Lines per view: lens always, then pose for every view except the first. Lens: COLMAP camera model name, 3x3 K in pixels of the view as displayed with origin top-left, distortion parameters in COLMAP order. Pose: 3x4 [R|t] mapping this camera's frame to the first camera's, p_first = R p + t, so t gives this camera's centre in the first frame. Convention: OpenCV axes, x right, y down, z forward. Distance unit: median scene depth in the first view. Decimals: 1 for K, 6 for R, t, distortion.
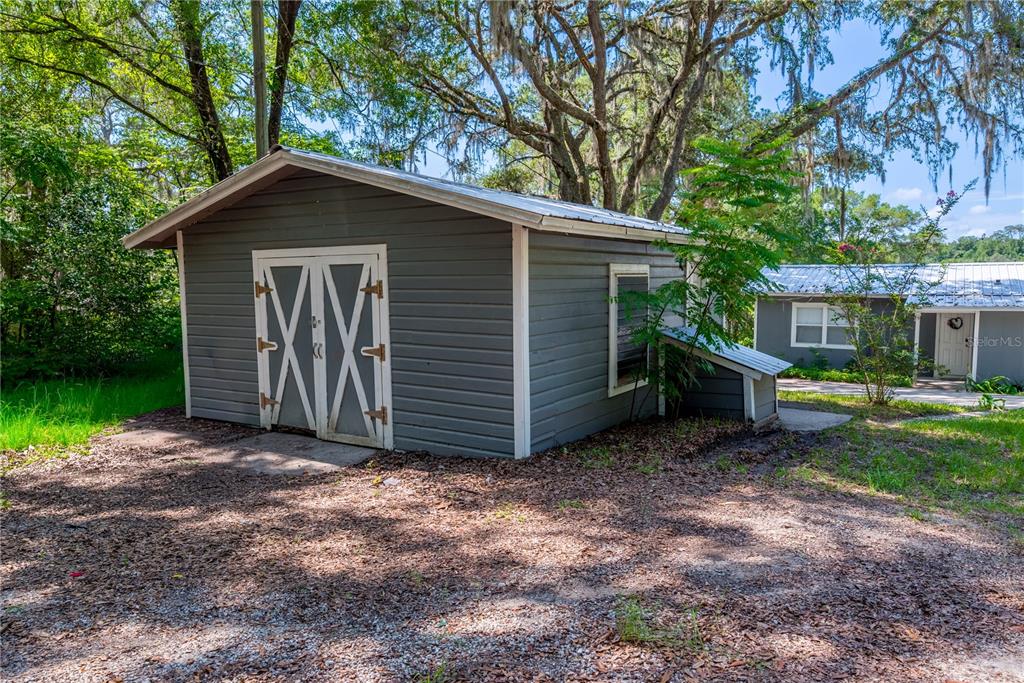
lens RADIAL K [[702.6, 0, 512.0], [0, 702.6, 341.5], [0, 0, 1]] dist [-0.003313, -0.000316]
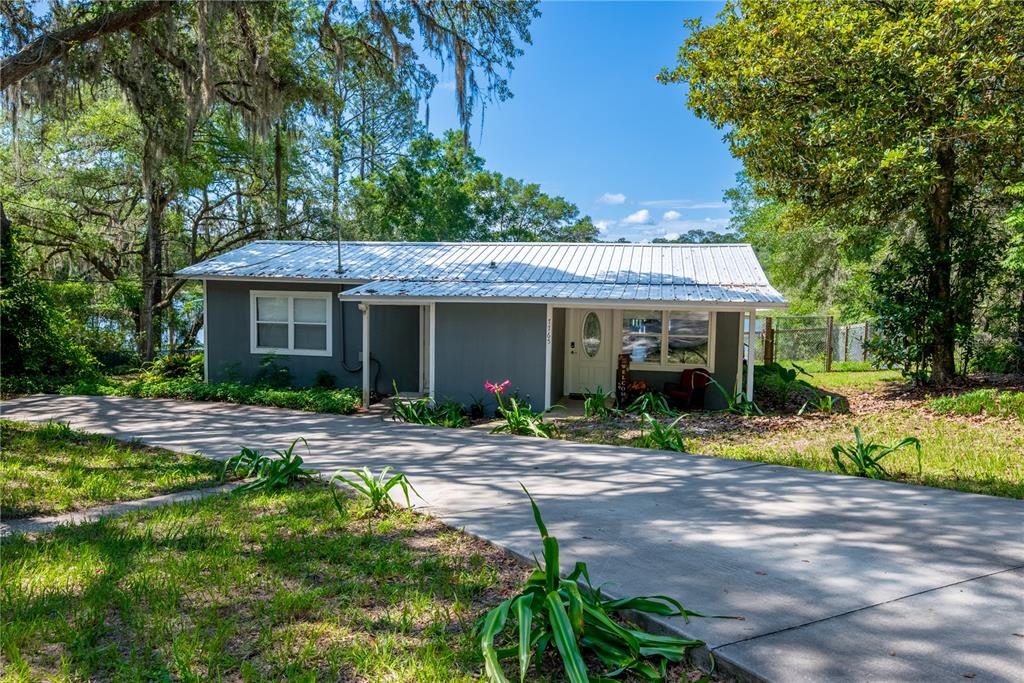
lens RADIAL K [[727.1, 0, 517.6], [0, 727.1, 340.6], [0, 0, 1]] dist [-0.000138, -0.001077]
pose [[0.934264, -0.014075, 0.356305, 0.421845], [0.012655, 0.999900, 0.006316, -0.007138], [-0.356358, -0.001392, 0.934348, 0.242636]]
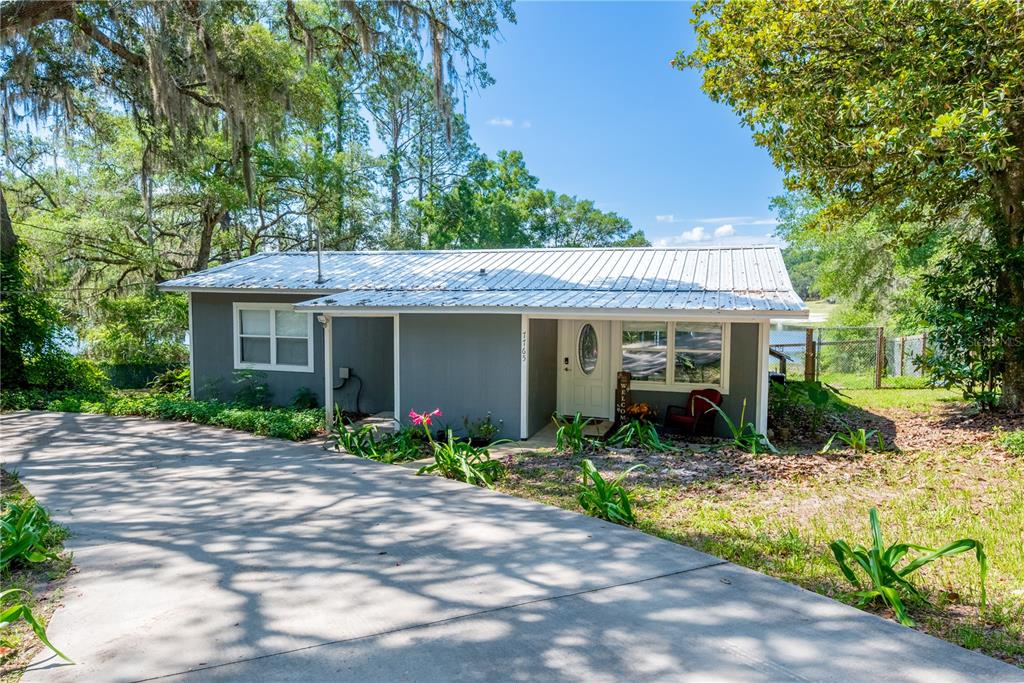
lens RADIAL K [[667.5, 0, 516.5], [0, 667.5, 343.9], [0, 0, 1]] dist [-0.001302, -0.003602]
pose [[0.967572, -0.011763, 0.252321, 0.541861], [0.013514, 0.999895, -0.005207, -0.010147], [-0.252233, 0.008448, 0.967630, 0.342840]]
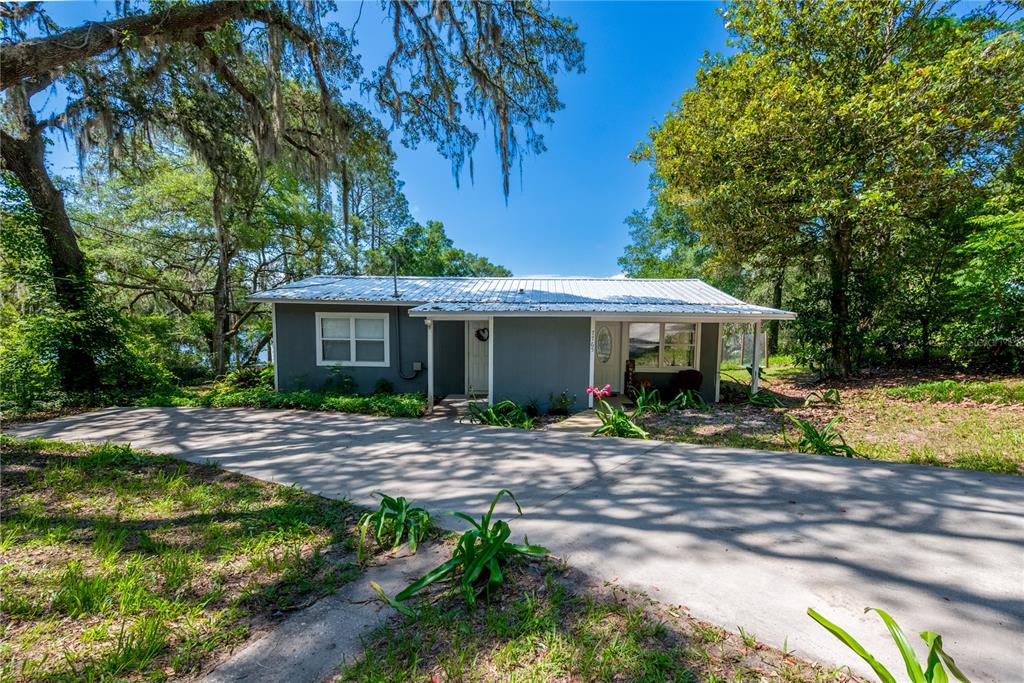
lens RADIAL K [[423.2, 0, 525.9], [0, 423.2, 359.0], [0, 0, 1]] dist [-0.001606, -0.000164]
pose [[0.866222, -0.032583, 0.498595, 0.393953], [0.029328, 0.999467, 0.014363, -0.000552], [-0.498797, 0.002182, 0.866716, 0.480717]]
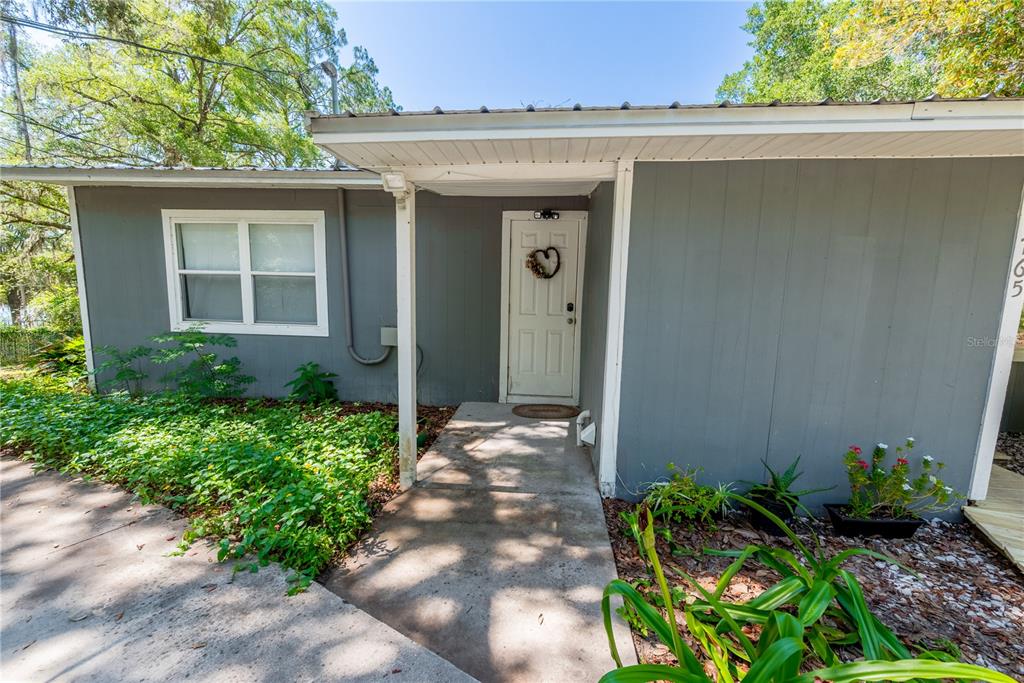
lens RADIAL K [[406.5, 0, 512.0], [0, 406.5, 341.5], [0, 0, 1]] dist [-0.001751, -0.000229]
pose [[0.890519, -0.039378, 0.453239, 0.501798], [0.015971, 0.998339, 0.055359, 0.004045], [-0.454666, -0.042060, 0.889669, 0.789822]]
